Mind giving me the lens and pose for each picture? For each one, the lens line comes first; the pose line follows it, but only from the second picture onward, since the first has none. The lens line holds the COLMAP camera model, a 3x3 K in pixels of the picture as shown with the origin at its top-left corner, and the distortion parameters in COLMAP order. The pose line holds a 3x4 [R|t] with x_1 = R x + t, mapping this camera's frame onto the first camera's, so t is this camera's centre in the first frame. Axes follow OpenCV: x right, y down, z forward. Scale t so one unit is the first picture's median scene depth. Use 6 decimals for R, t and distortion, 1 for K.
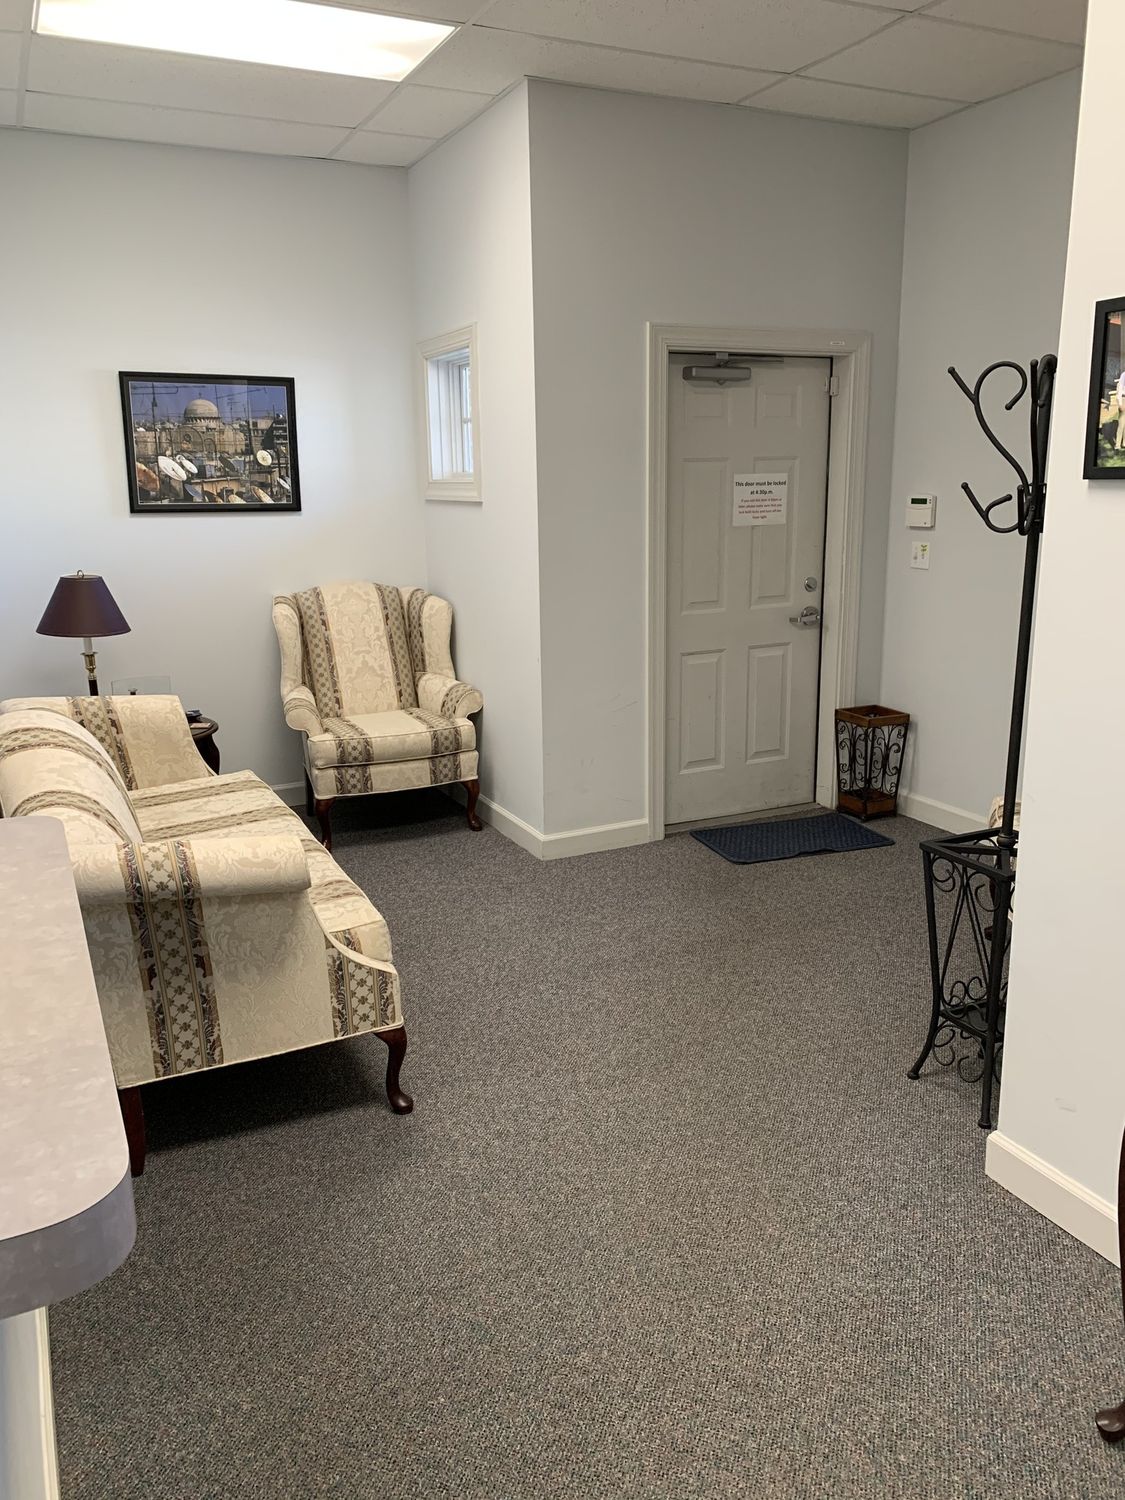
lens RADIAL K [[1124.9, 0, 562.8], [0, 1124.9, 743.5], [0, 0, 1]] dist [-0.002377, -0.024959]
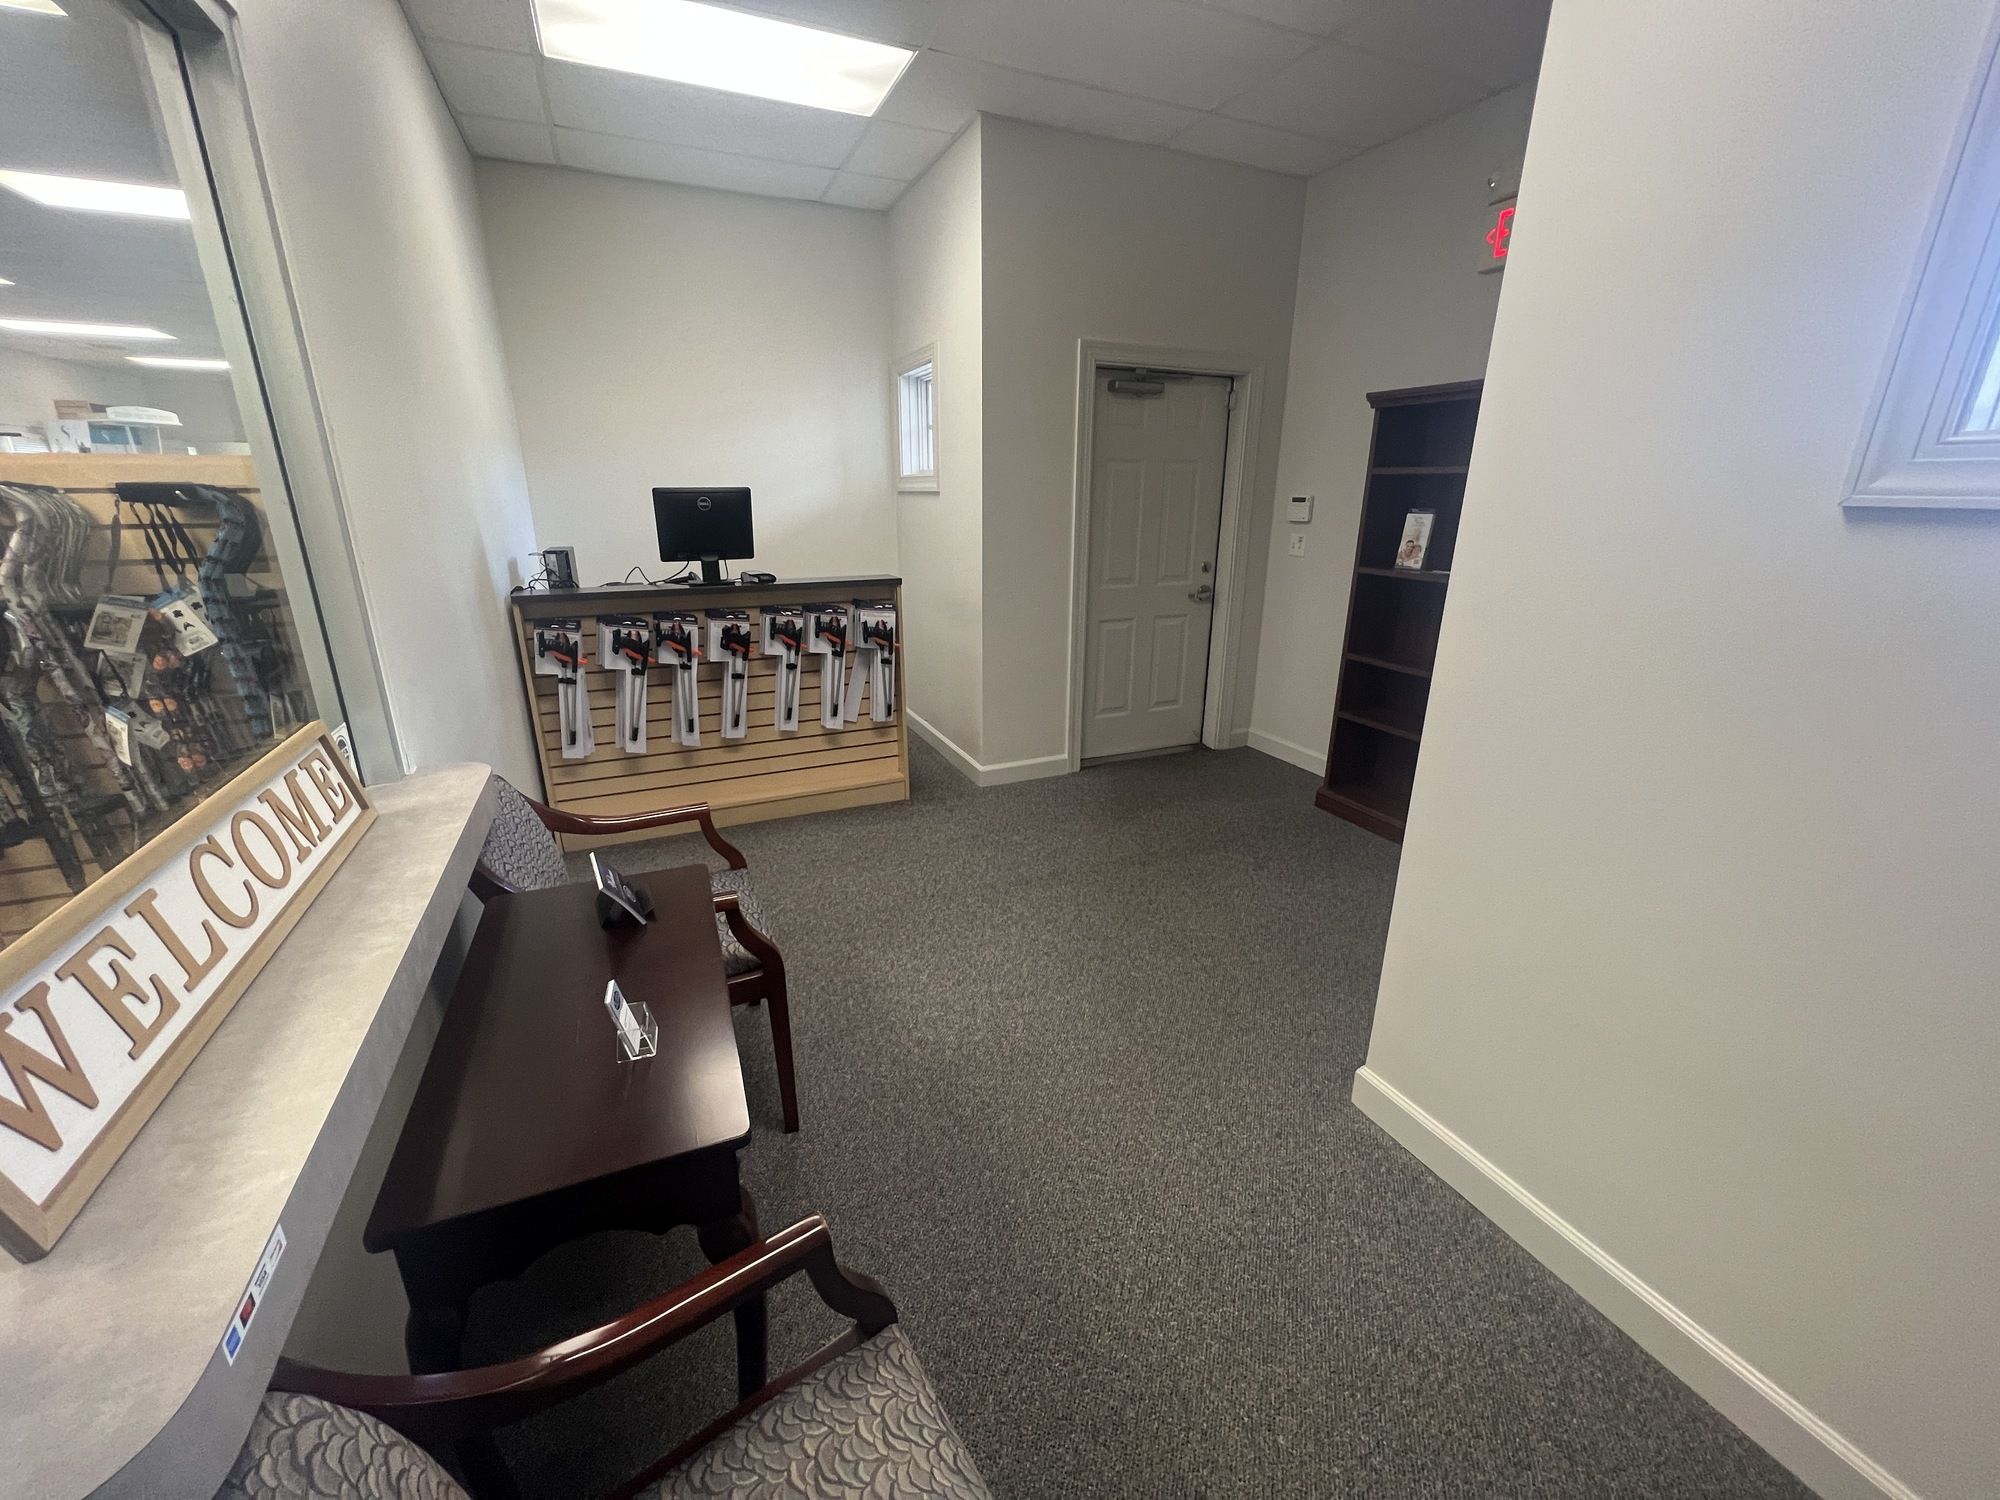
lens RADIAL K [[799.0, 0, 995.5], [0, 799.0, 746.9], [0, 0, 1]] dist [-0.013827, 0.000145]
pose [[0.999368, 0.026963, -0.023183, 0.020366], [-0.025047, 0.996536, 0.079299, -0.011602], [0.025241, -0.078668, 0.996581, 0.142395]]
